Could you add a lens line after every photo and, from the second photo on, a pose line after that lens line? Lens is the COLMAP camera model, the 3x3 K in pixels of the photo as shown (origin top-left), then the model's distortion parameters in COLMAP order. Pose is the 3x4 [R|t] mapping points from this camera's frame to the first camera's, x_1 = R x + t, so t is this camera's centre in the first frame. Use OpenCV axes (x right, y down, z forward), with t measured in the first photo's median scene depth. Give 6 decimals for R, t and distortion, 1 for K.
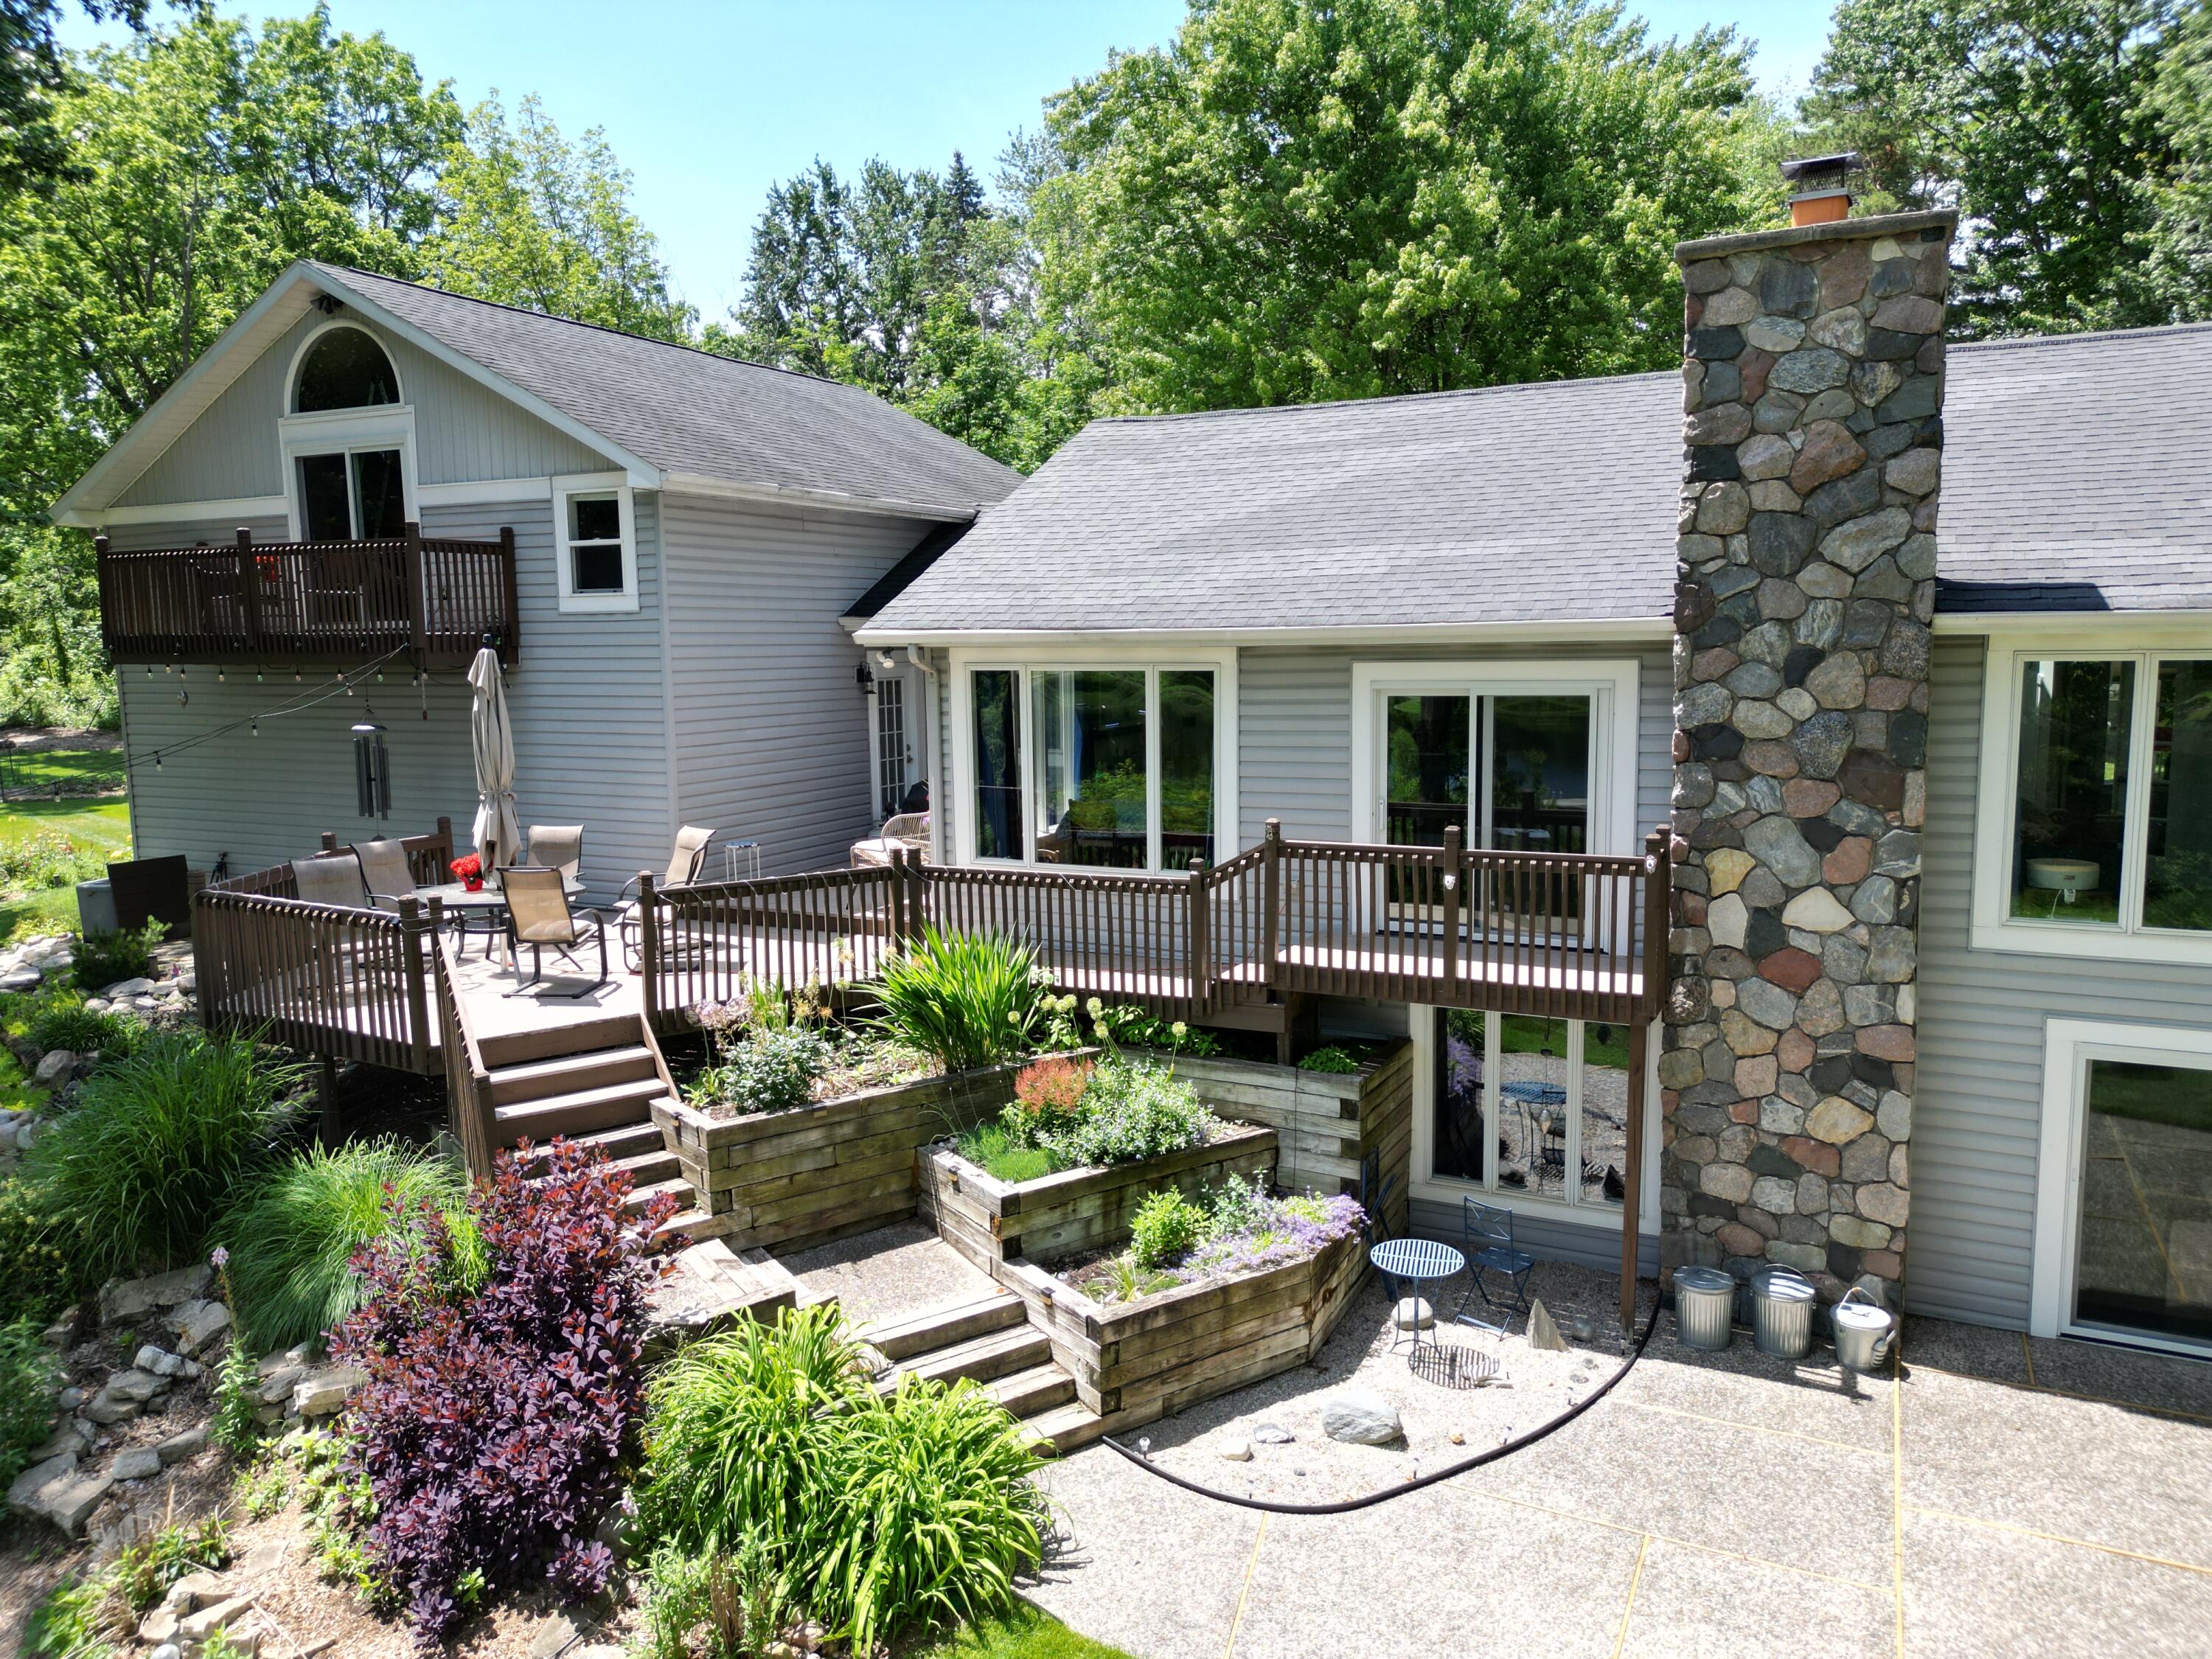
lens RADIAL K [[1553.1, 0, 1100.2], [0, 1553.1, 823.0], [0, 0, 1]] dist [0.068069, -0.060893]
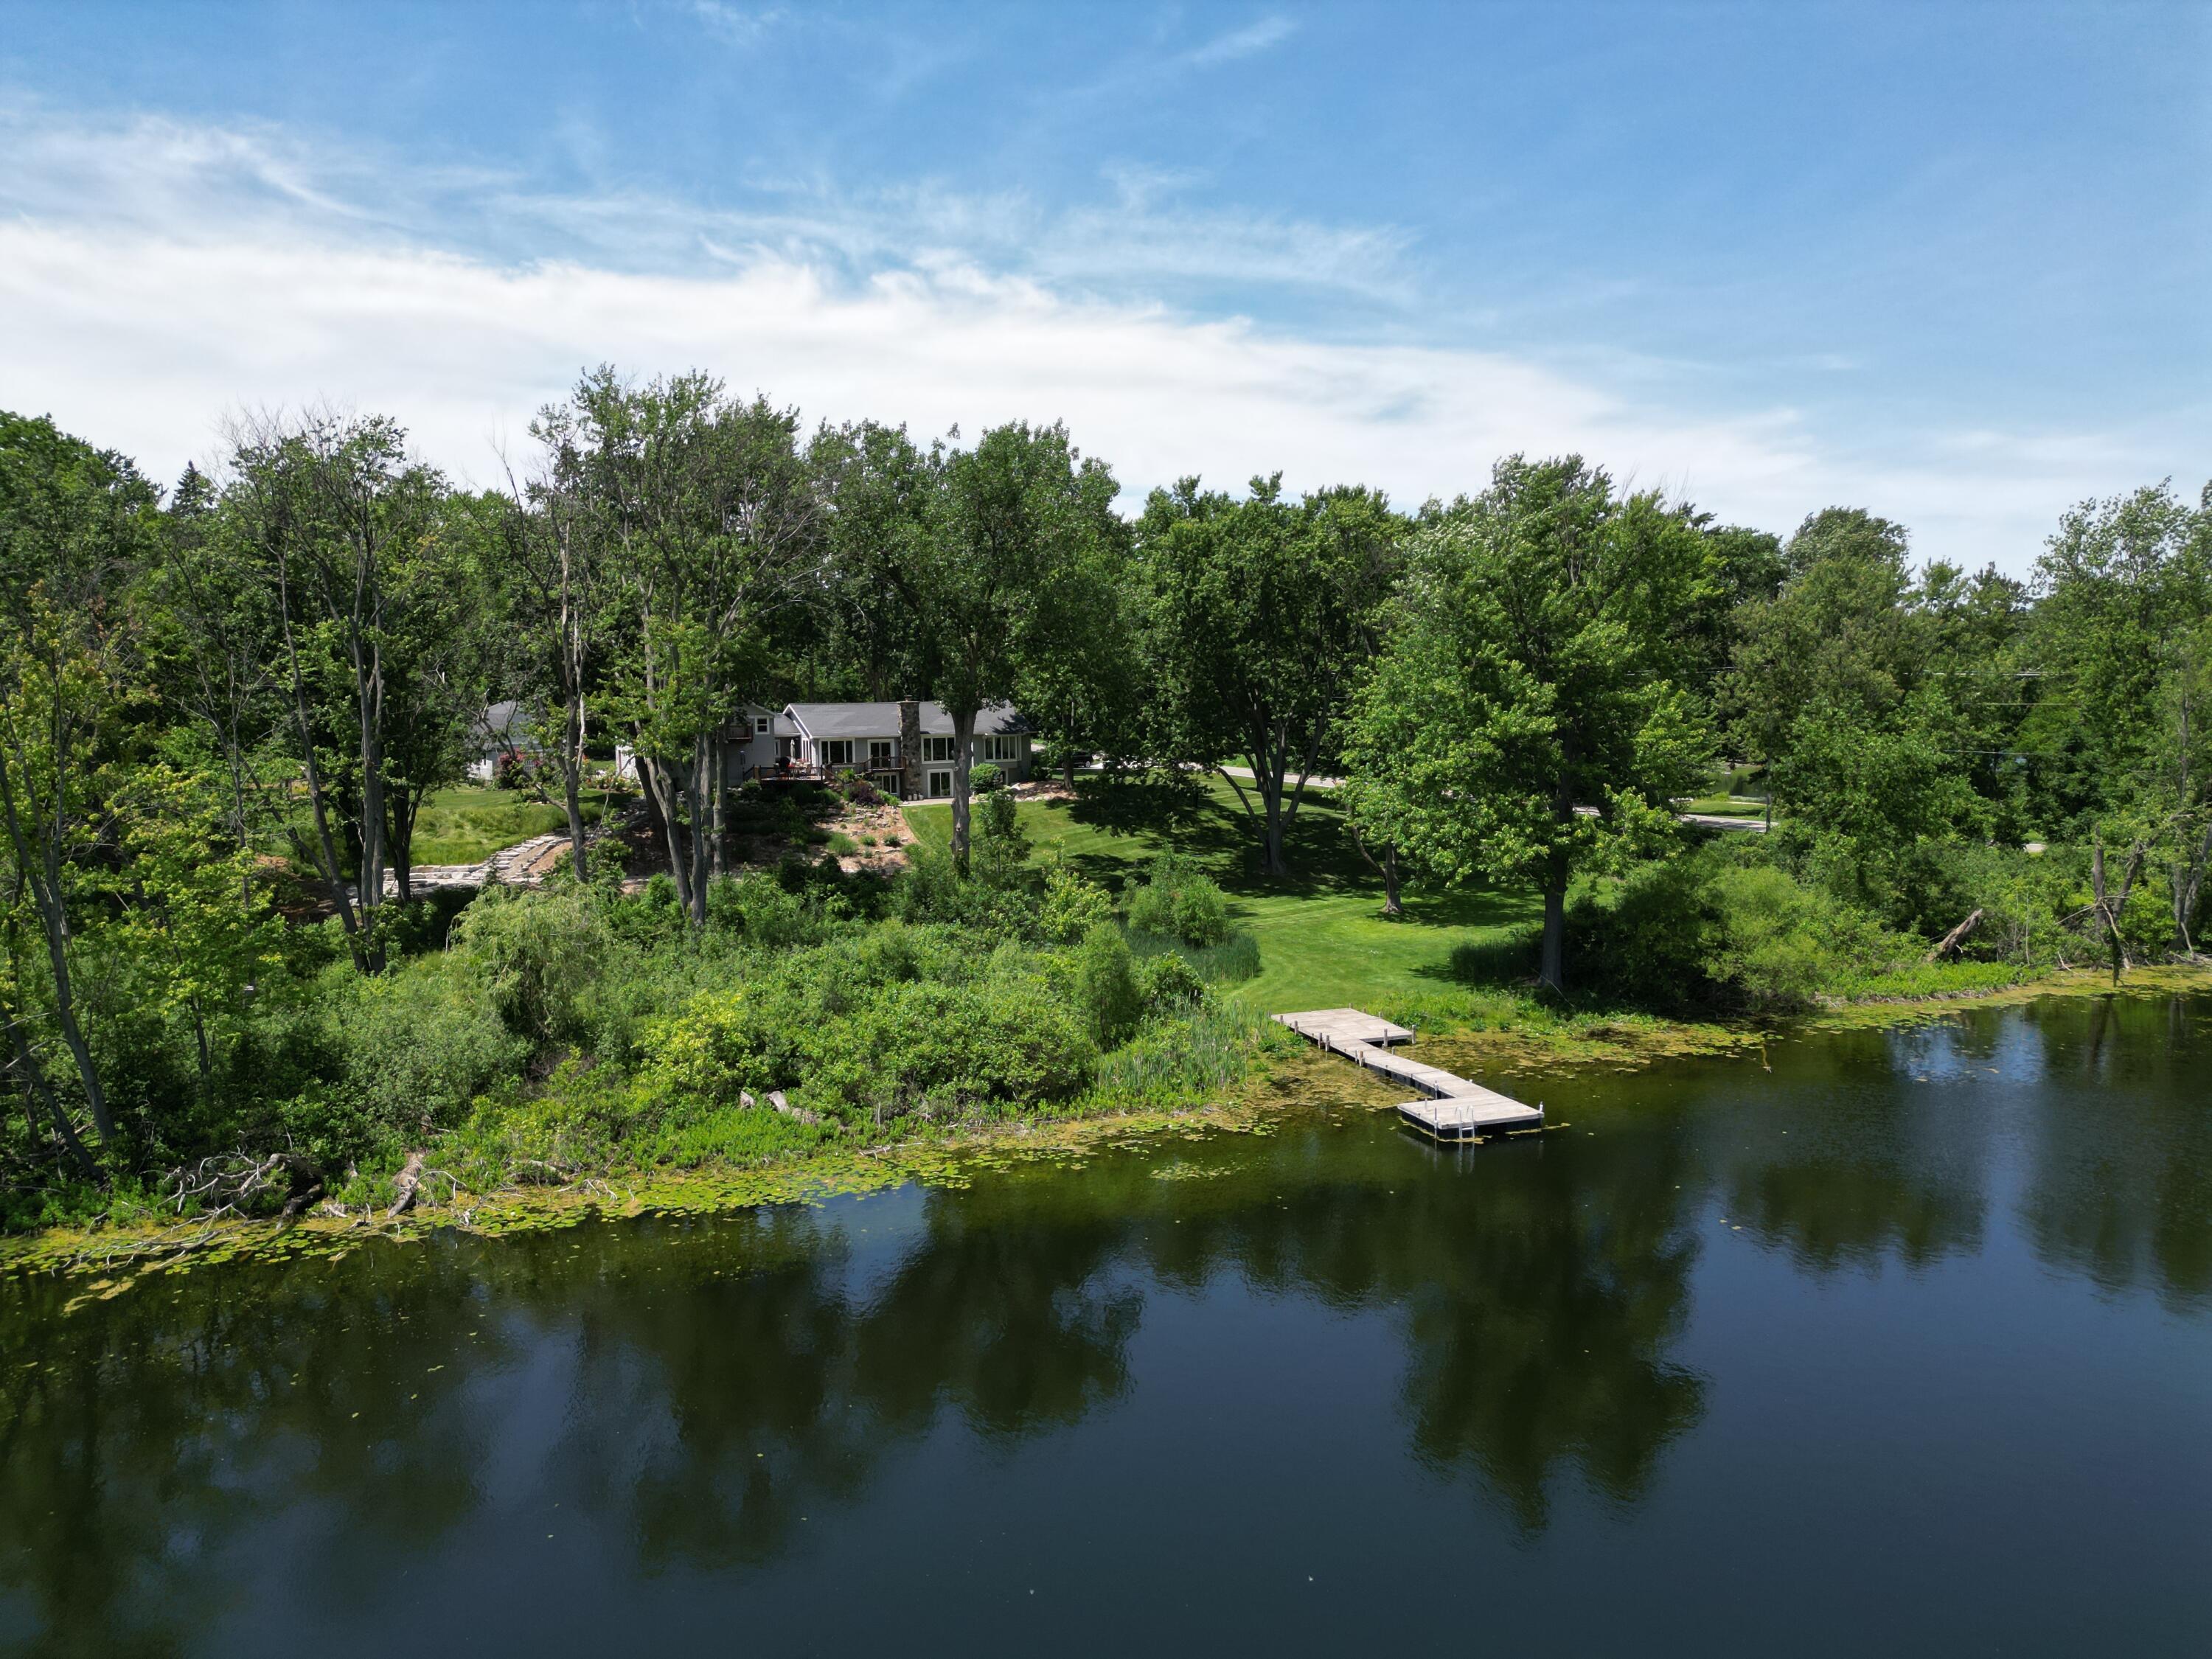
lens RADIAL K [[1553.1, 0, 1121.3], [0, 1553.1, 775.2], [0, 0, 1]] dist [0.068069, -0.060893]
pose [[0.521929, -0.040196, 0.852041, -8.045473], [0.104420, 0.994387, -0.017053, 0.491137], [-0.846573, 0.097870, 0.523197, -5.917592]]
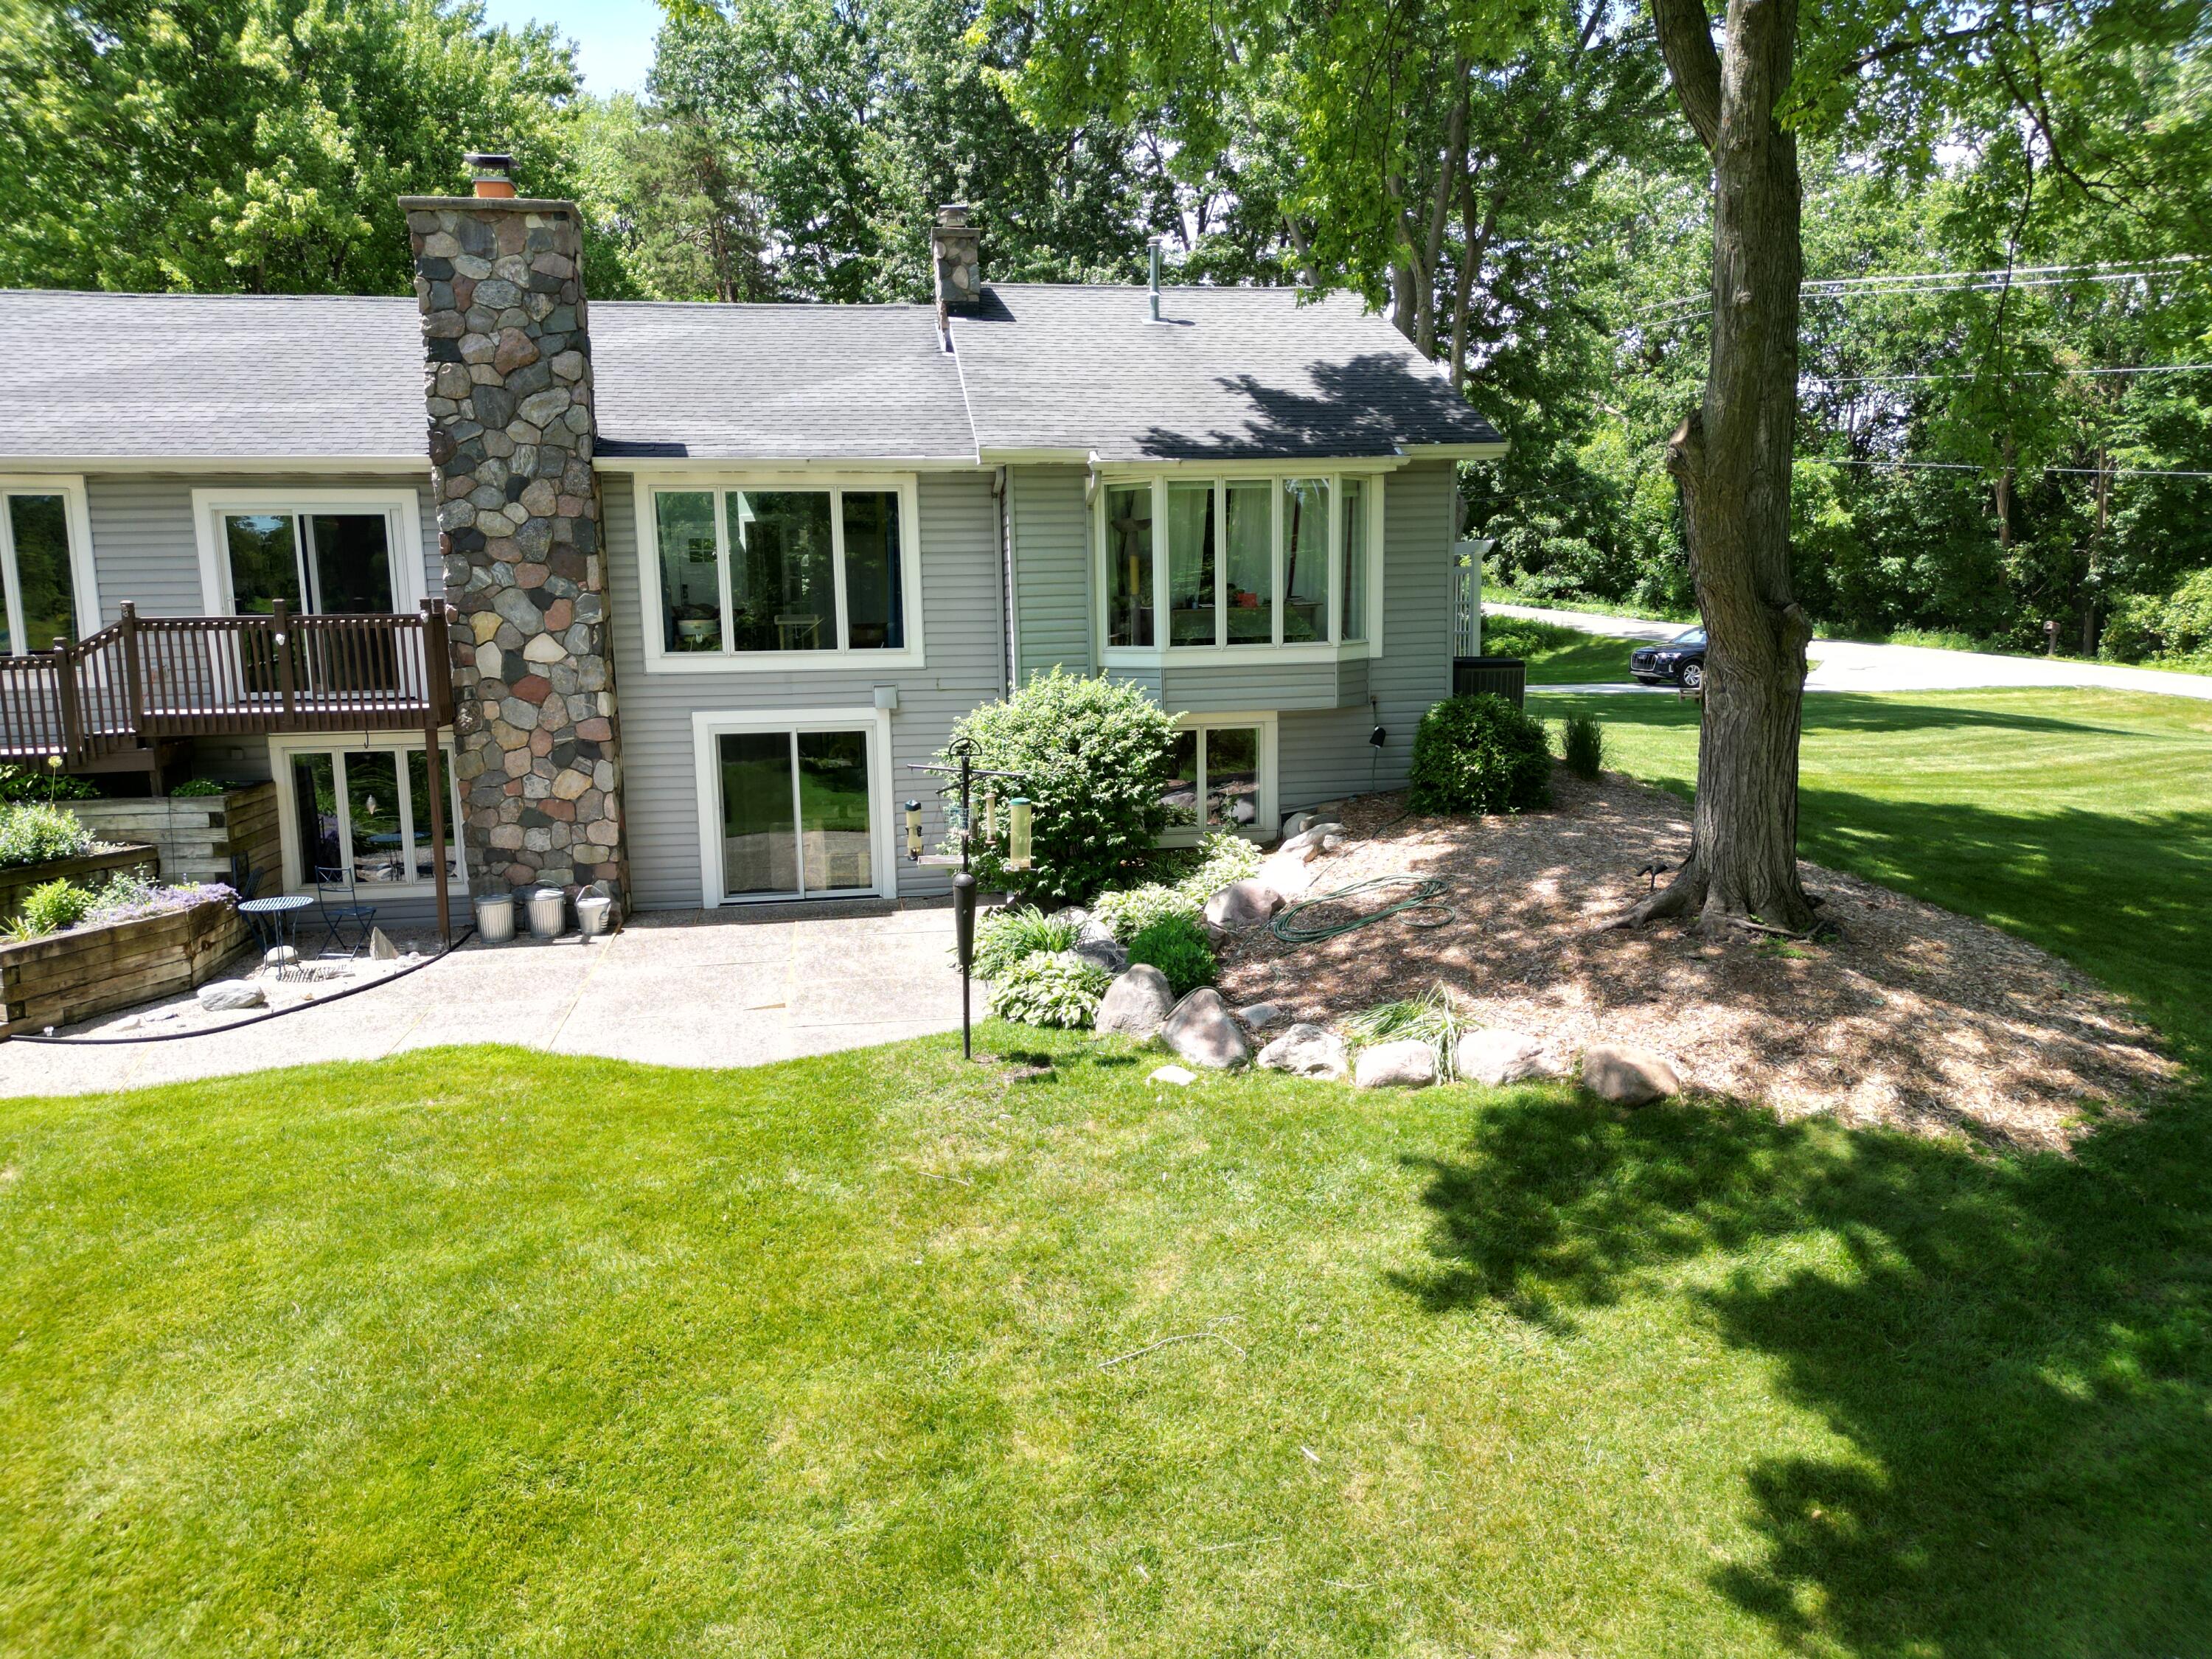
lens RADIAL K [[1553.1, 0, 1102.9], [0, 1553.1, 824.1], [0, 0, 1]] dist [0.068069, -0.060893]
pose [[0.807183, -0.085720, 0.584044, -0.016784], [0.075497, 0.996266, 0.041881, 0.199962], [-0.585454, 0.010288, 0.810641, -0.562796]]
